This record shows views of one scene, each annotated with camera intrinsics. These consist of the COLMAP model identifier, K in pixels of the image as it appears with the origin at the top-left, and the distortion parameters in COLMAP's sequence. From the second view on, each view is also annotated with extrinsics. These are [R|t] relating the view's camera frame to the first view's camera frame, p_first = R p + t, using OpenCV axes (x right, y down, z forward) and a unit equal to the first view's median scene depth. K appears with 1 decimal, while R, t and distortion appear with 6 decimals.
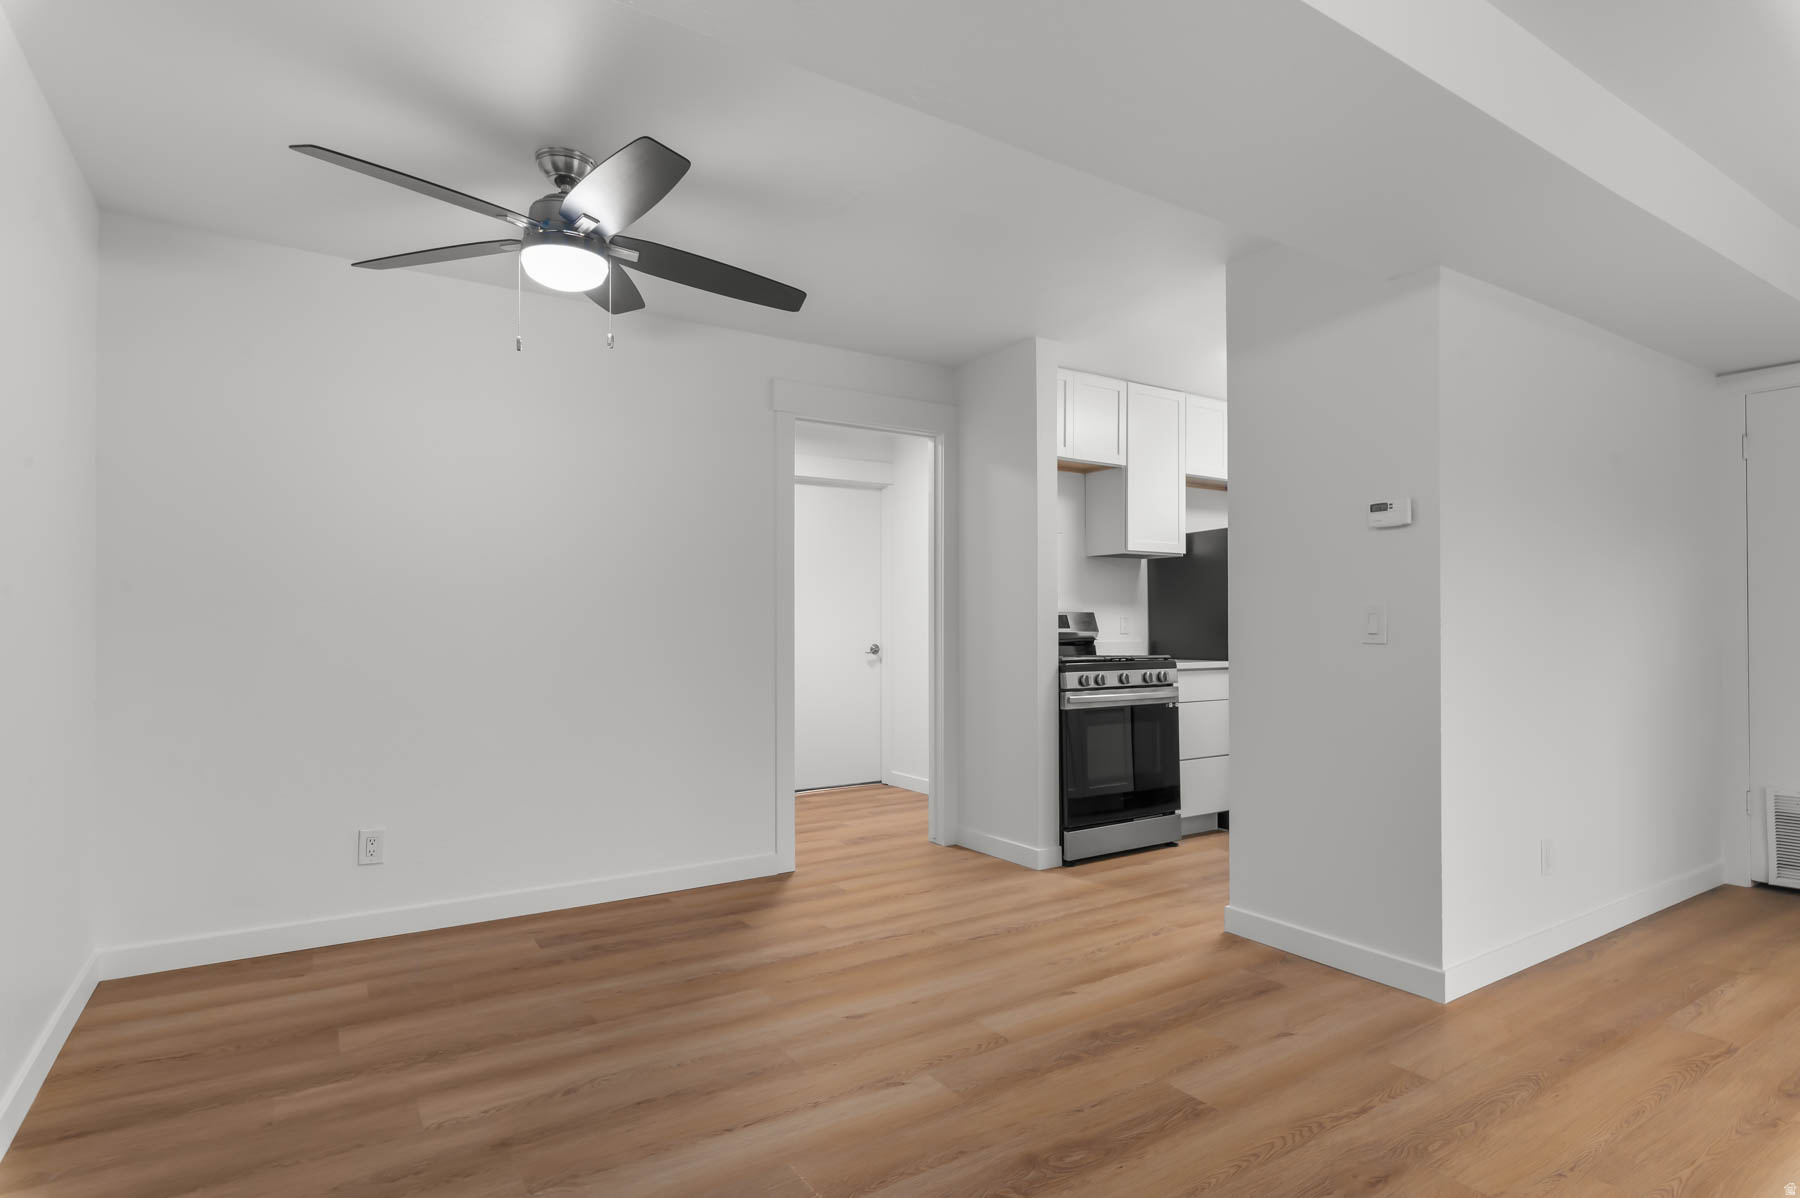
lens RADIAL K [[933.4, 0, 912.9], [0, 933.4, 630.5], [0, 0, 1]] dist [0.011403, -0.001029]
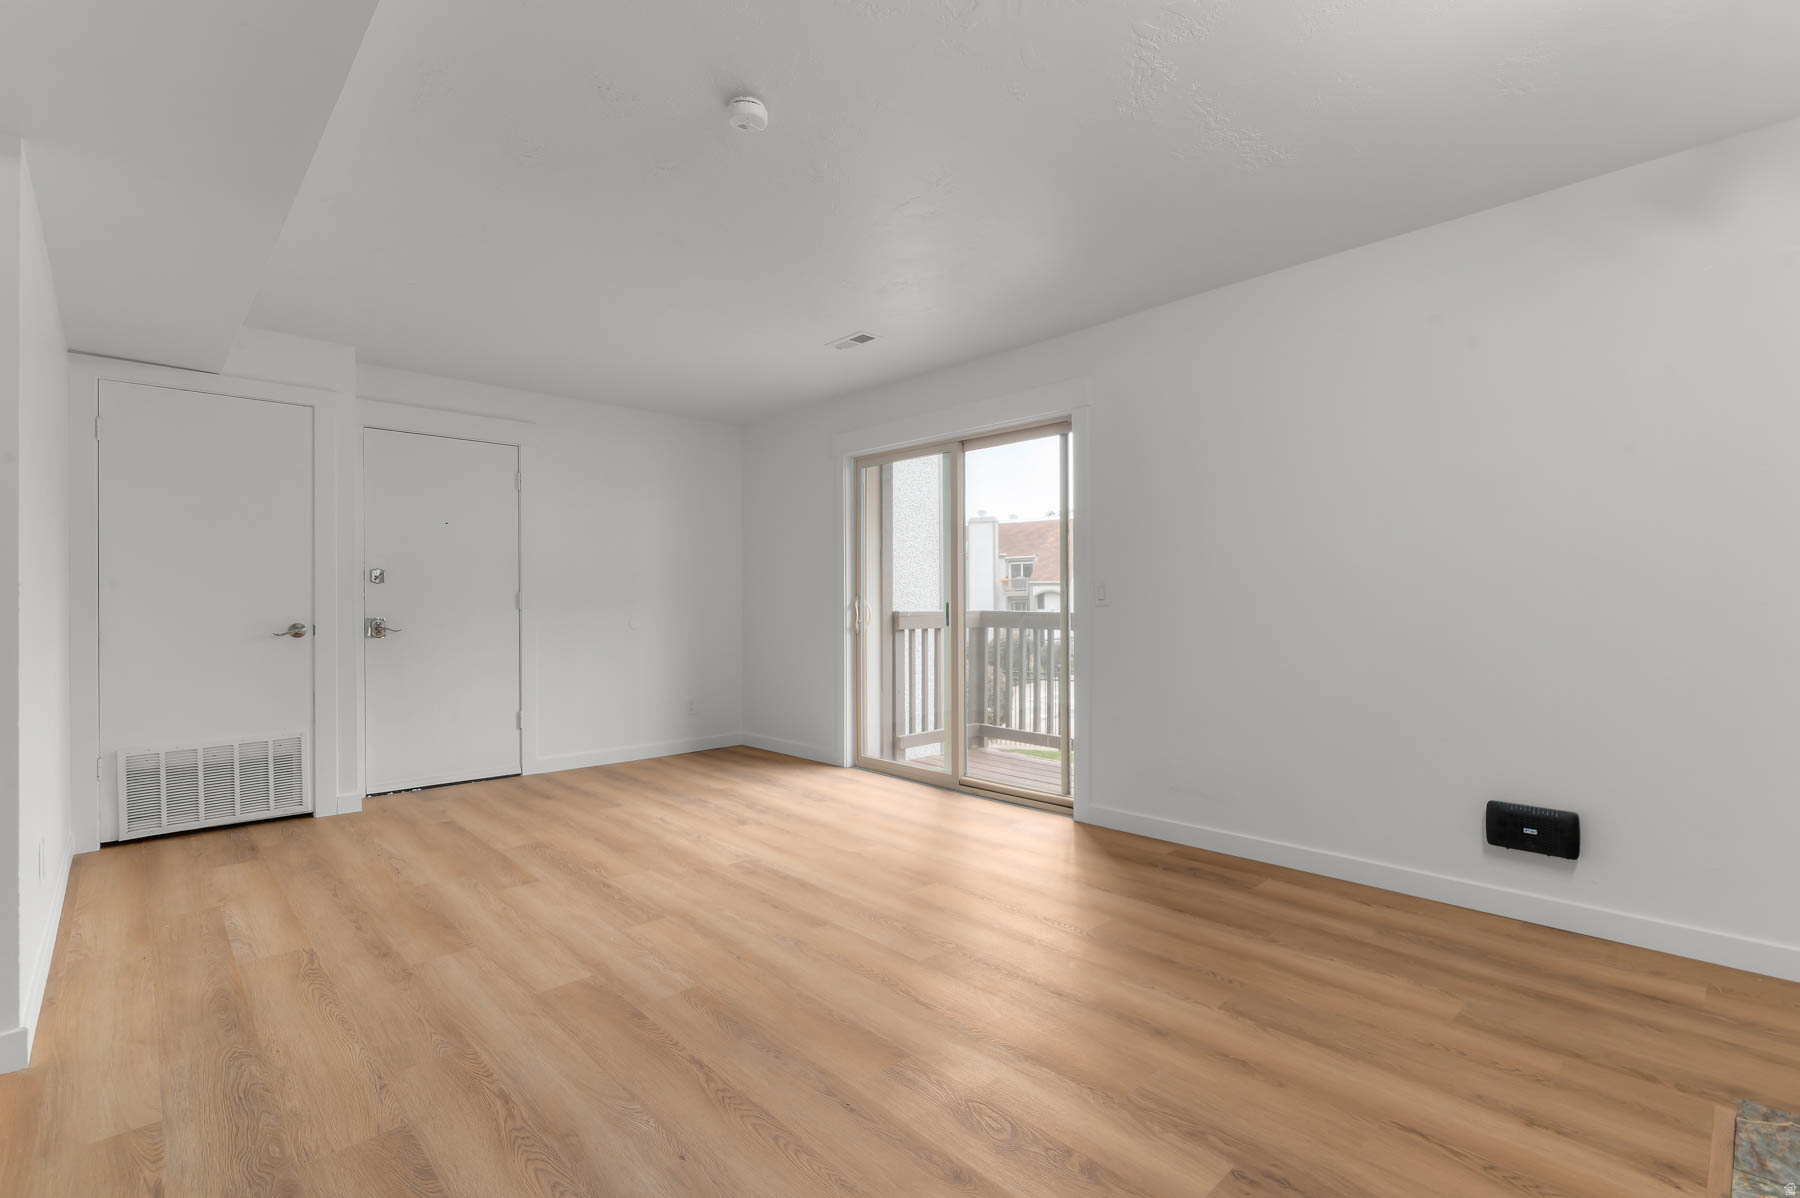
lens RADIAL K [[823.6, 0, 939.3], [0, 823.6, 600.1], [0, 0, 1]] dist [0.000000, 0.000033]
pose [[-0.194236, 0.009308, 0.980911, -0.287935], [0.006401, 0.999946, -0.008221, 0.013602], [-0.980934, 0.004682, -0.194285, 0.396010]]
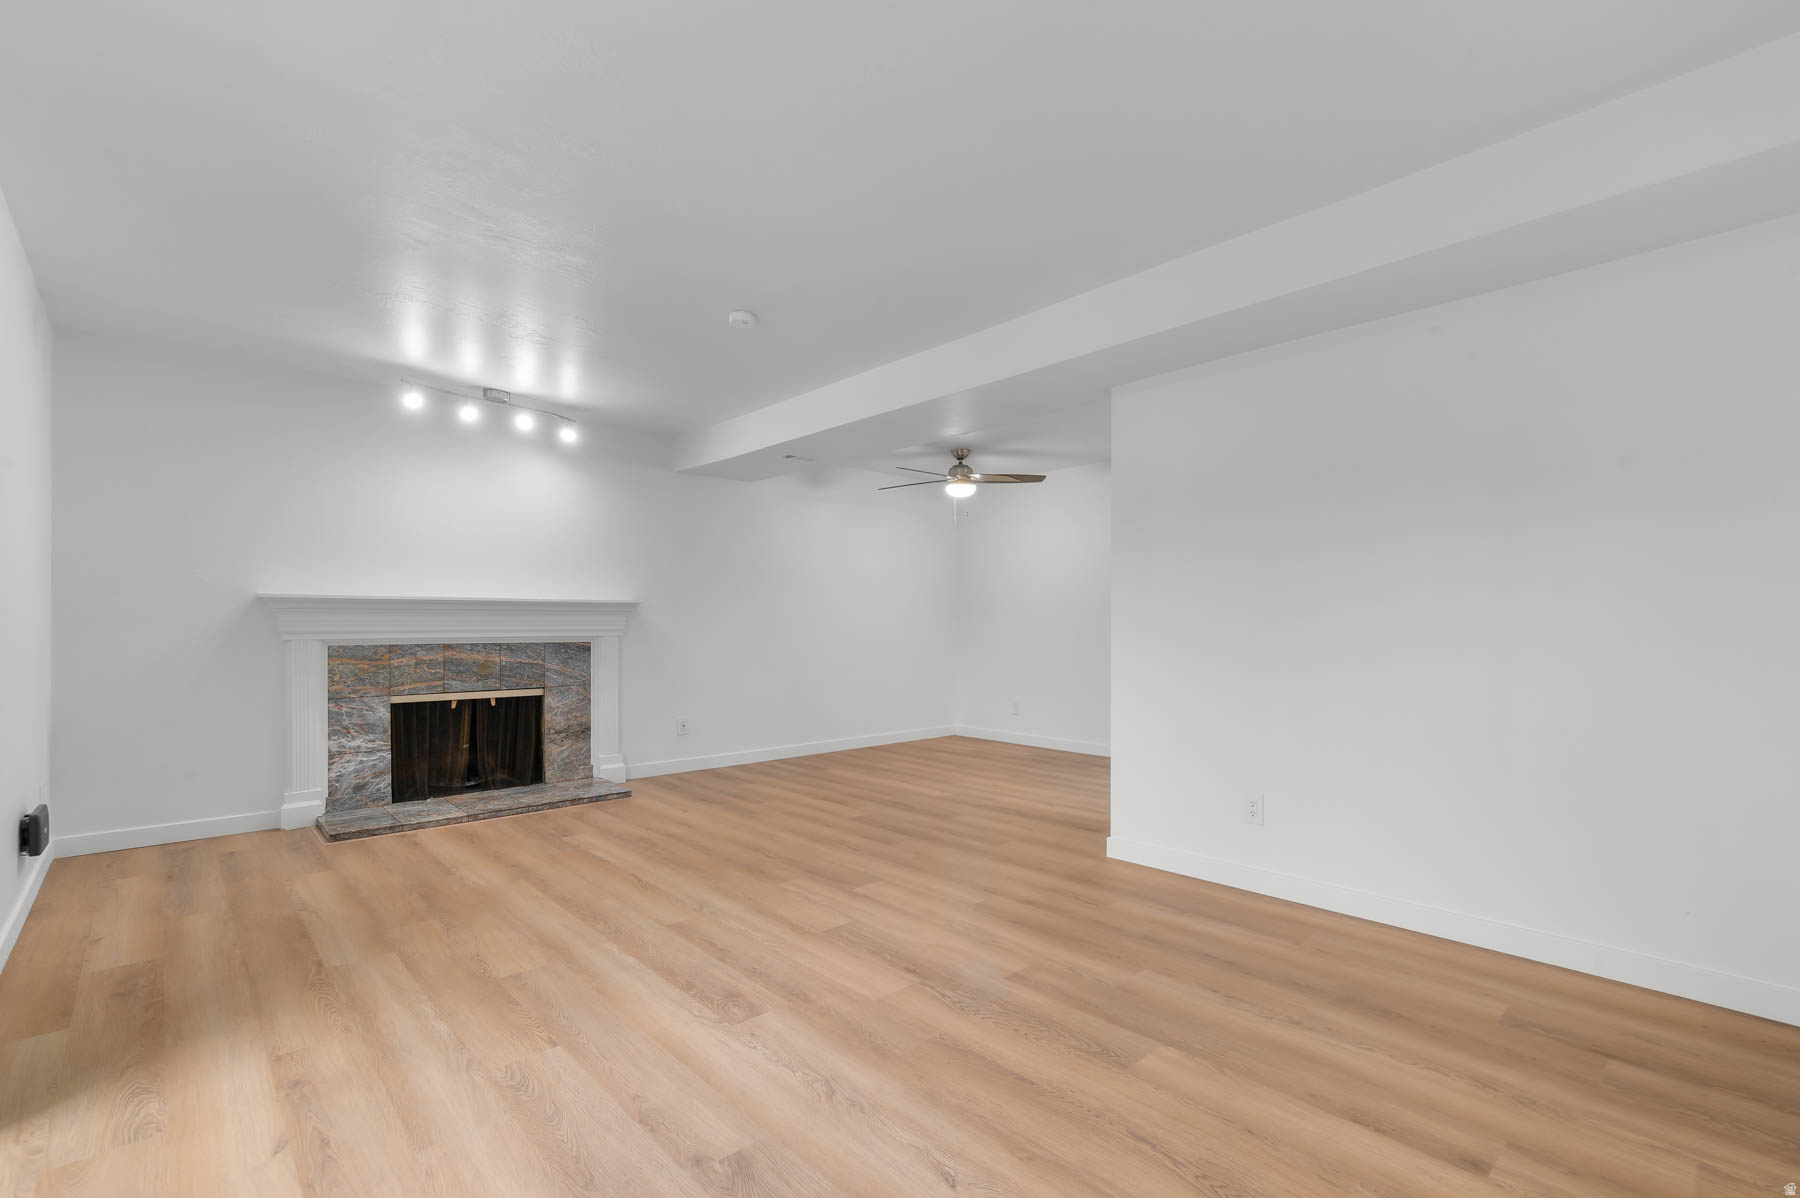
lens RADIAL K [[795.0, 0, 923.2], [0, 795.0, 605.0], [0, 0, 1]] dist [-0.001665, -0.000371]
pose [[0.170885, -0.019201, -0.985104, 1.928599], [-0.002269, 0.999800, -0.019881, 0.003965], [0.985288, 0.005632, 0.170807, 0.491435]]
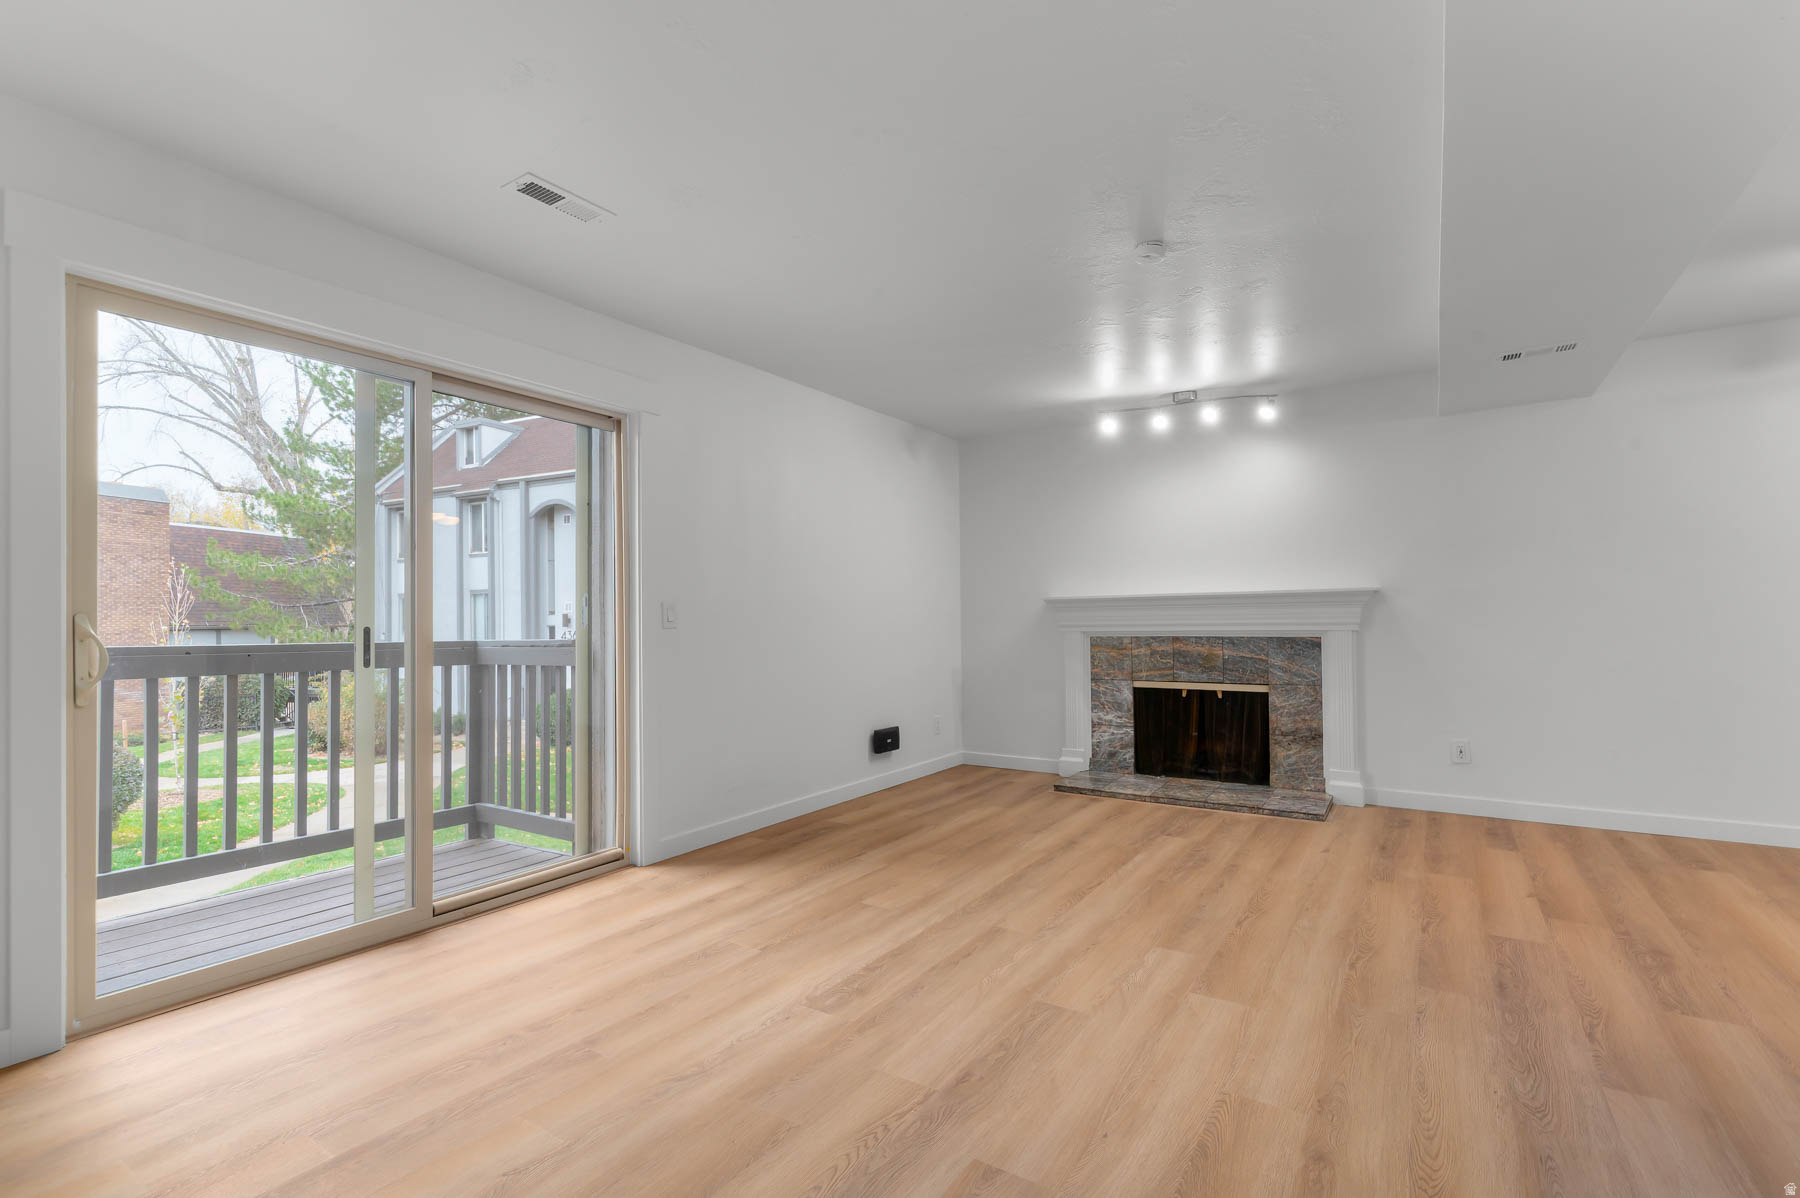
lens RADIAL K [[795.0, 0, 923.2], [0, 795.0, 605.0], [0, 0, 1]] dist [-0.001665, -0.000371]
pose [[-0.914820, 0.006893, -0.403802, 1.307885], [0.014880, 0.999751, -0.016645, 0.004430], [0.403587, -0.021236, -0.914695, 1.286460]]
